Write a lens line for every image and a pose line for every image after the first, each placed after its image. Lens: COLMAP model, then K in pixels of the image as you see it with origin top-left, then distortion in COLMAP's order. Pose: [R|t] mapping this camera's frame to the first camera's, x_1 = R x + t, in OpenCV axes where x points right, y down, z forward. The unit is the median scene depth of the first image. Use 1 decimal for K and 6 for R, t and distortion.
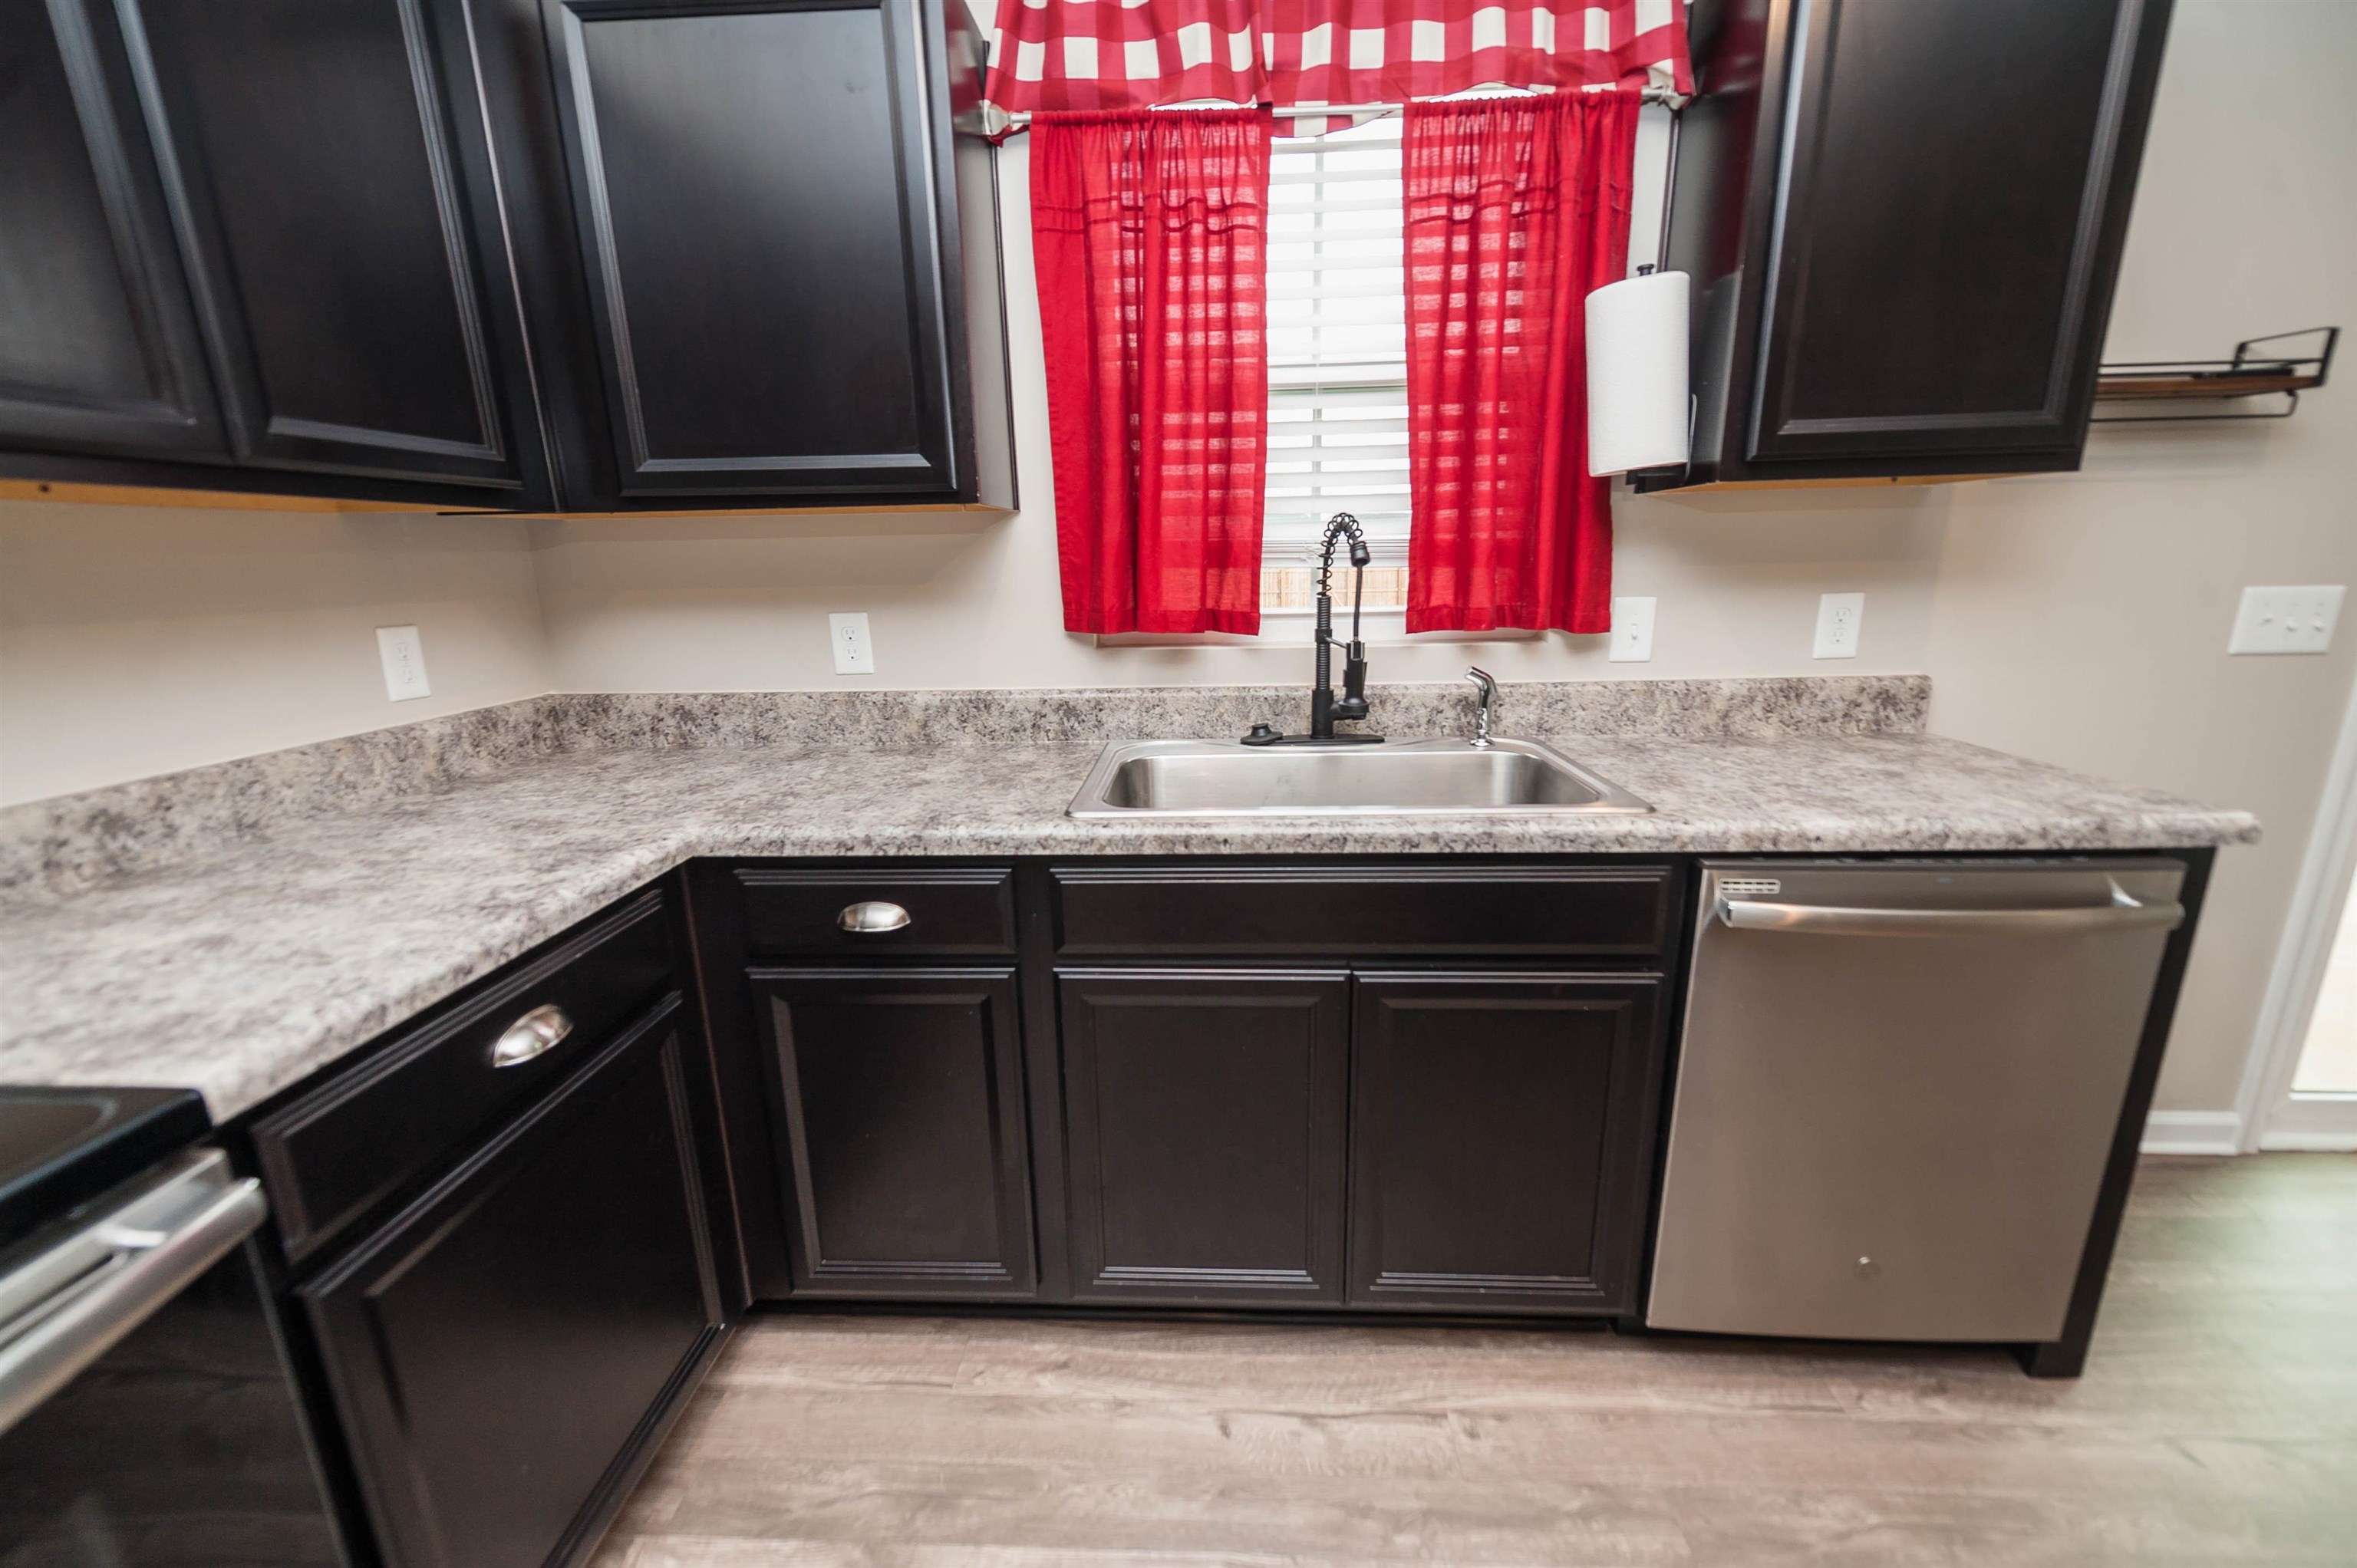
lens RADIAL K [[923.2, 0, 1184.4], [0, 923.2, 815.3], [0, 0, 1]] dist [-0.002728, -0.003016]
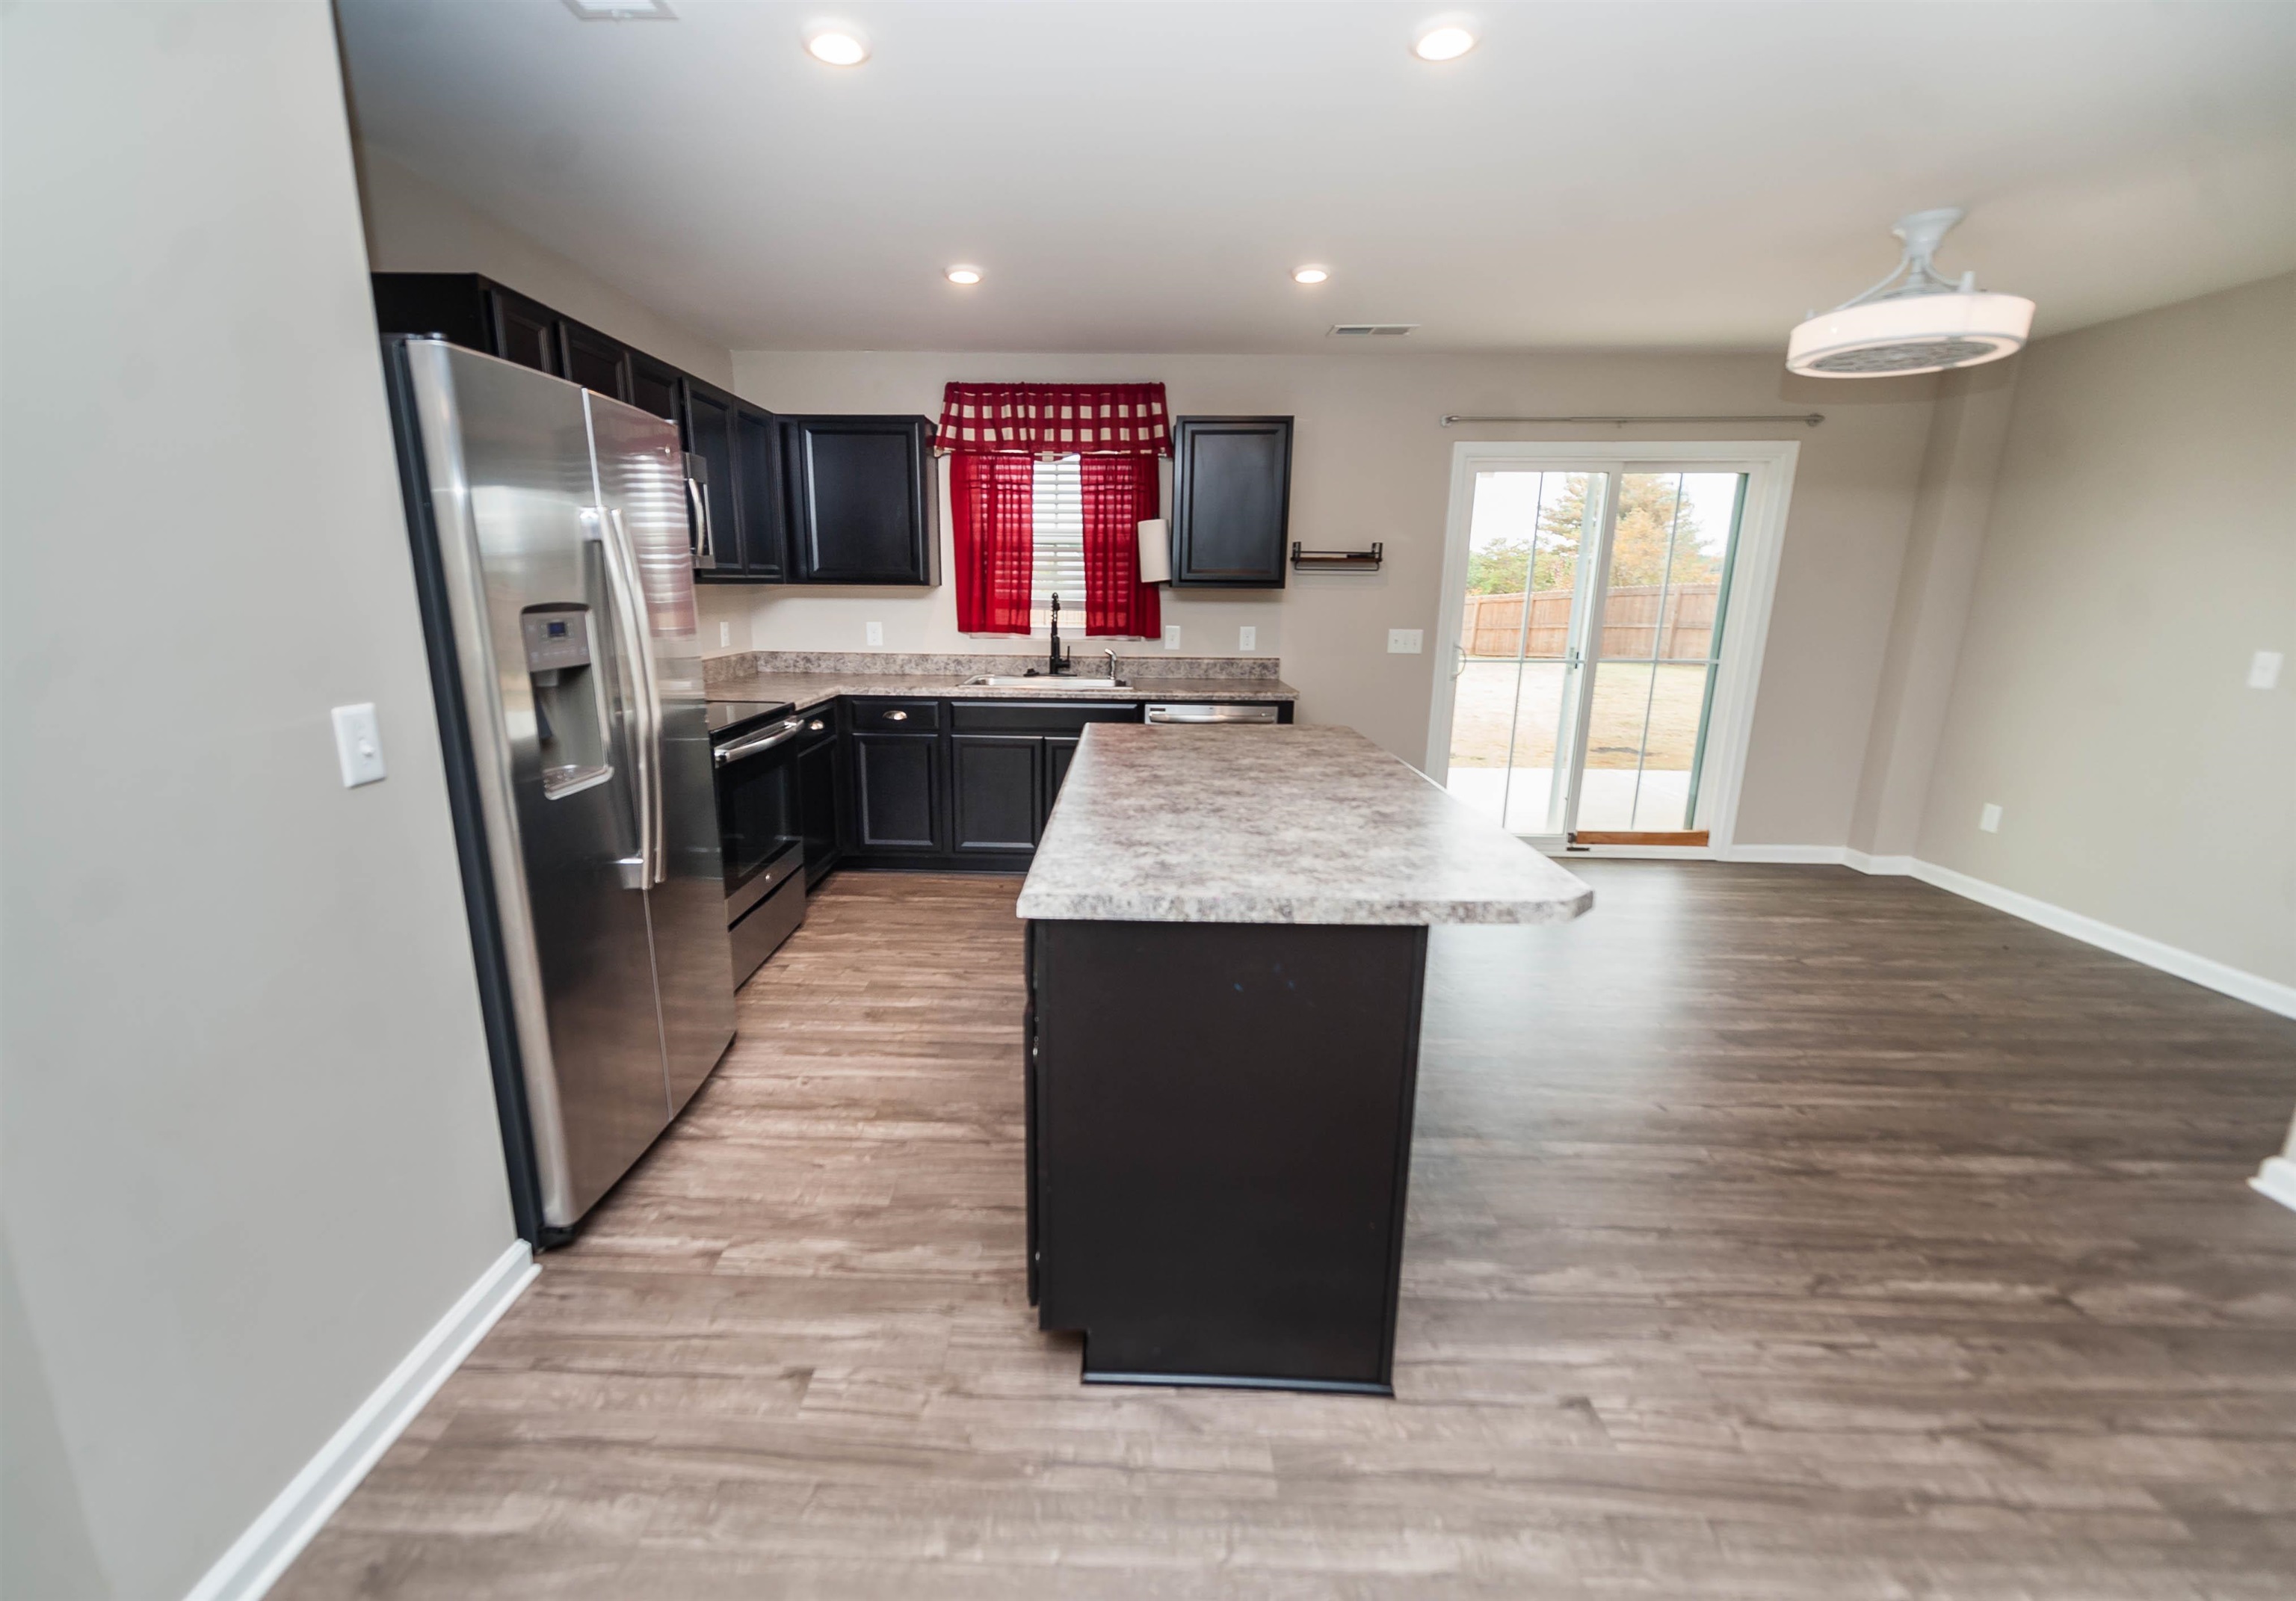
lens RADIAL K [[967.2, 0, 1081.4], [0, 967.2, 830.4], [0, 0, 1]] dist [0.006937, -0.000259]
pose [[0.999456, 0.030023, 0.013678, 0.220842], [-0.029883, 0.999500, -0.010372, 0.419083], [-0.013982, 0.009958, 0.999853, -1.900483]]
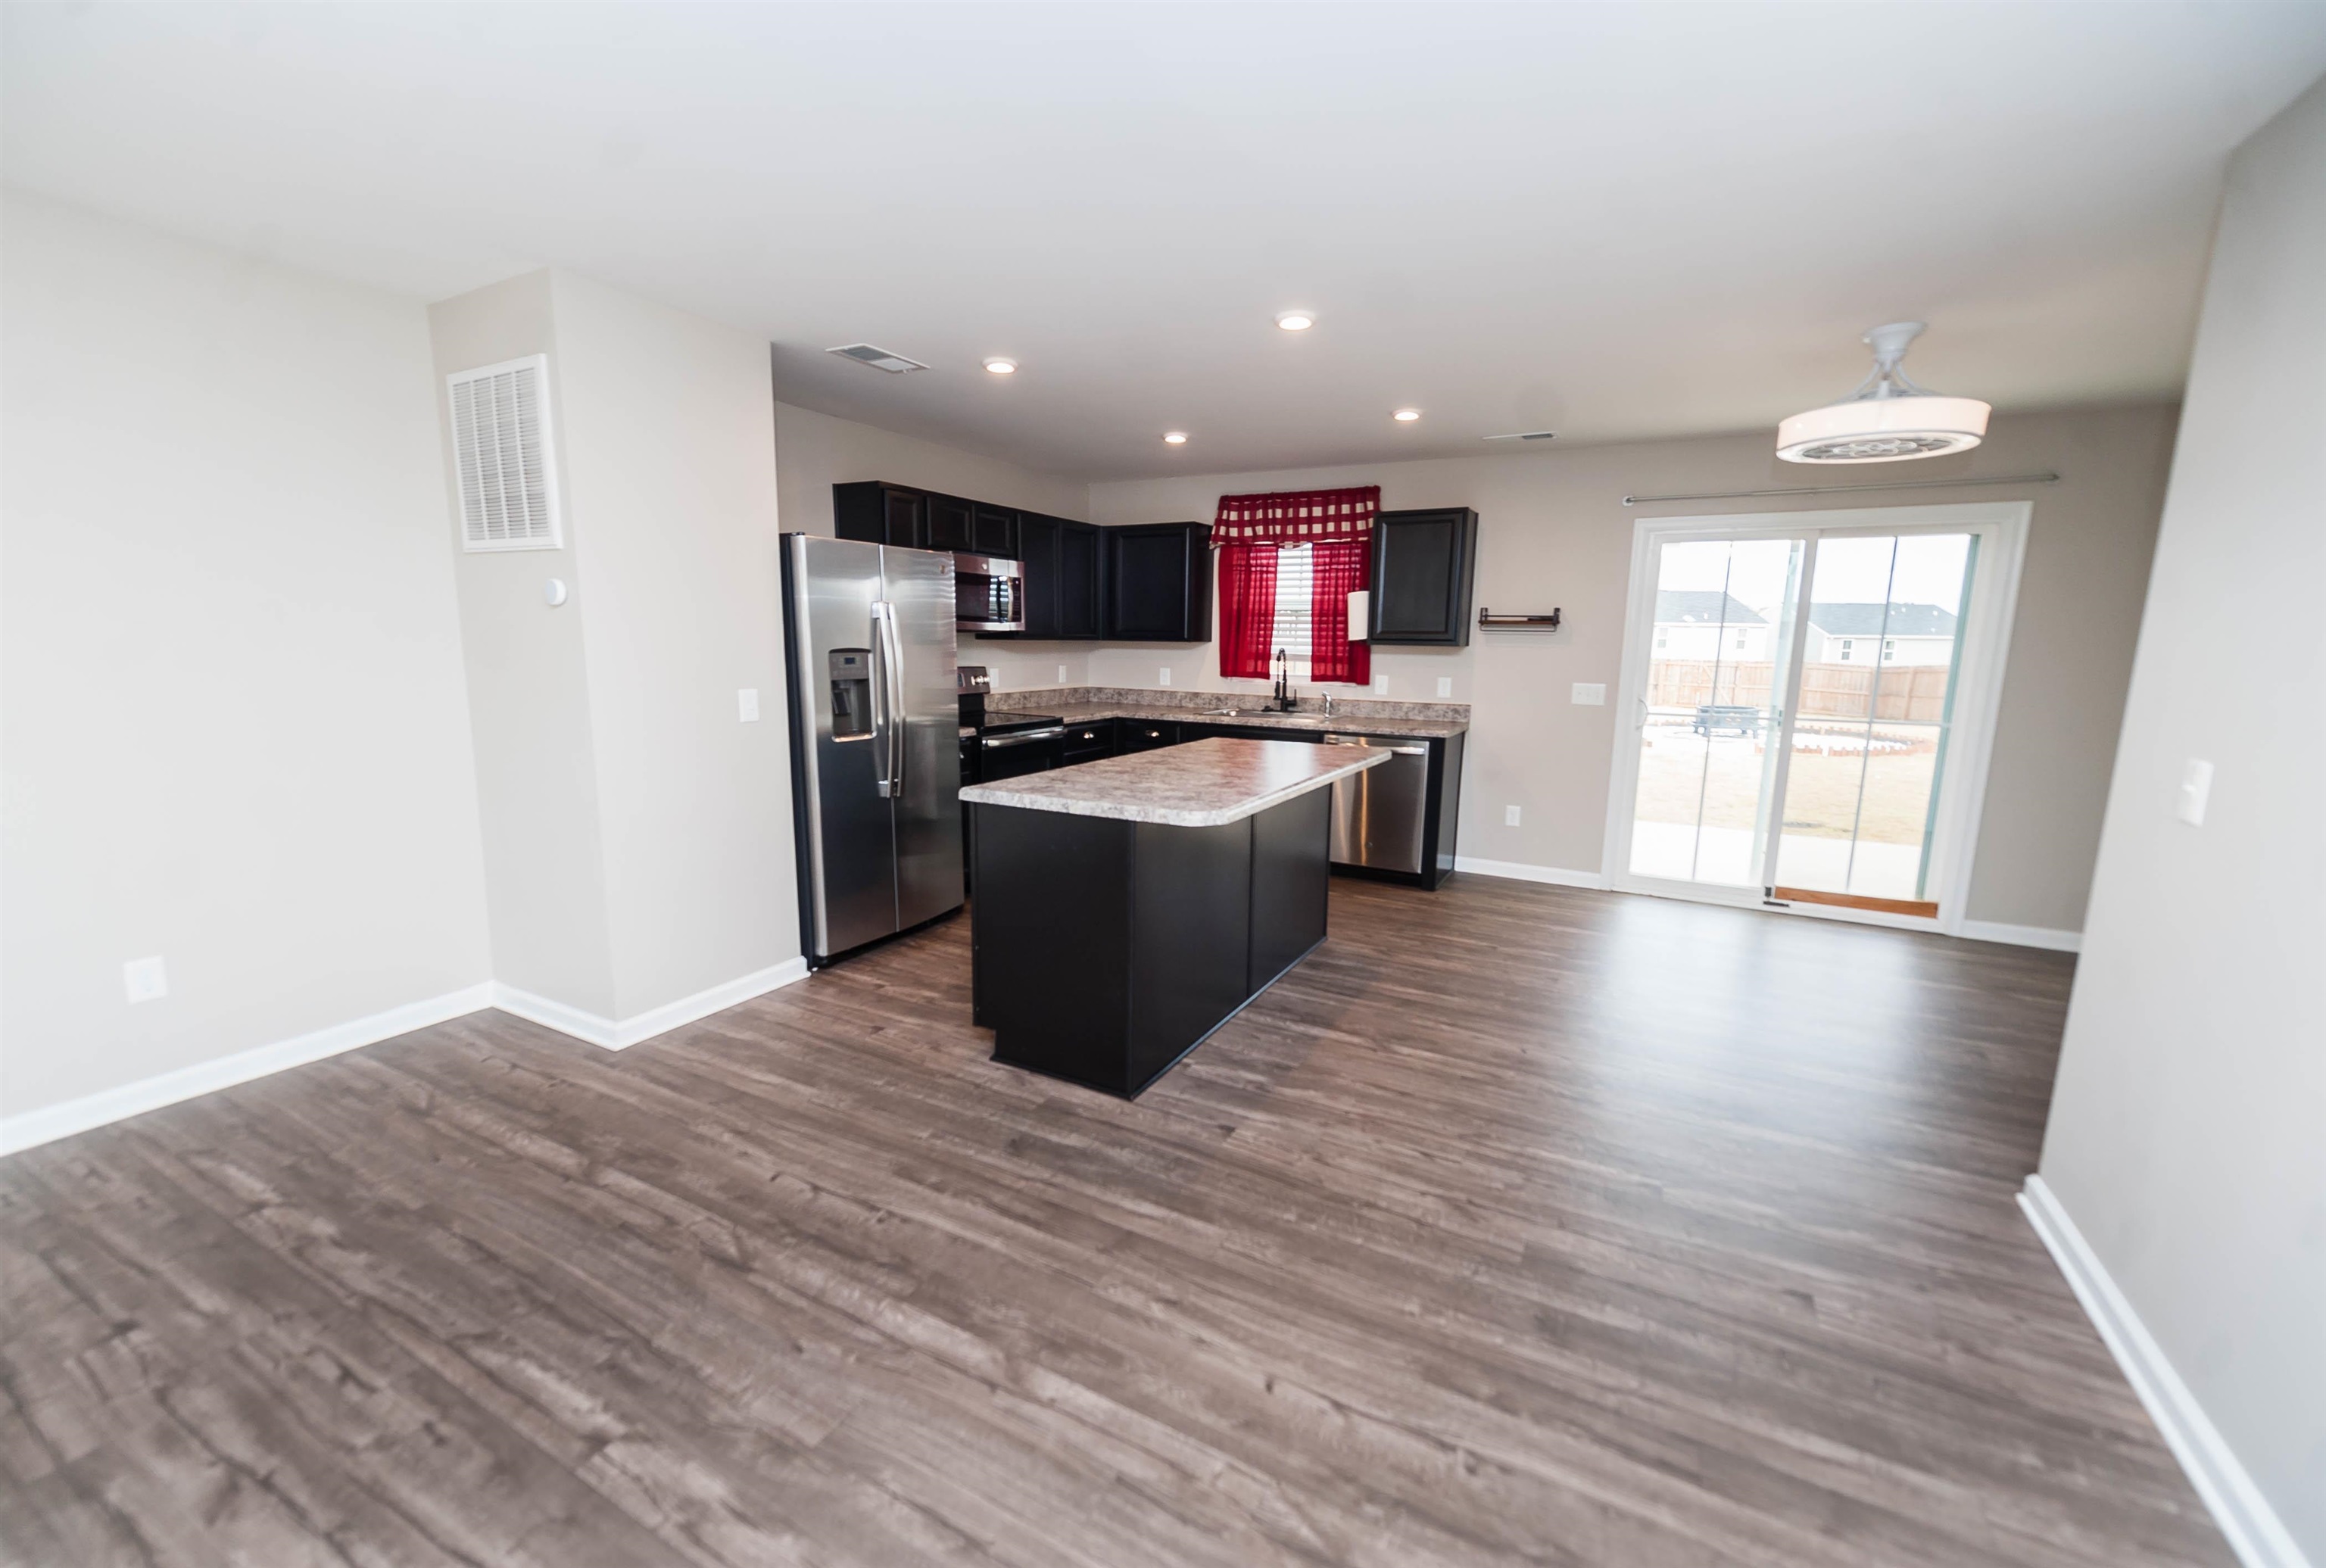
lens RADIAL K [[938.8, 0, 1118.0], [0, 938.8, 817.5], [0, 0, 1]] dist [0.012038, -0.005437]
pose [[0.885870, 0.123971, -0.447063, 1.293931], [-0.152792, 0.987838, -0.028834, 0.536037], [0.438051, 0.093851, 0.894037, -2.497137]]
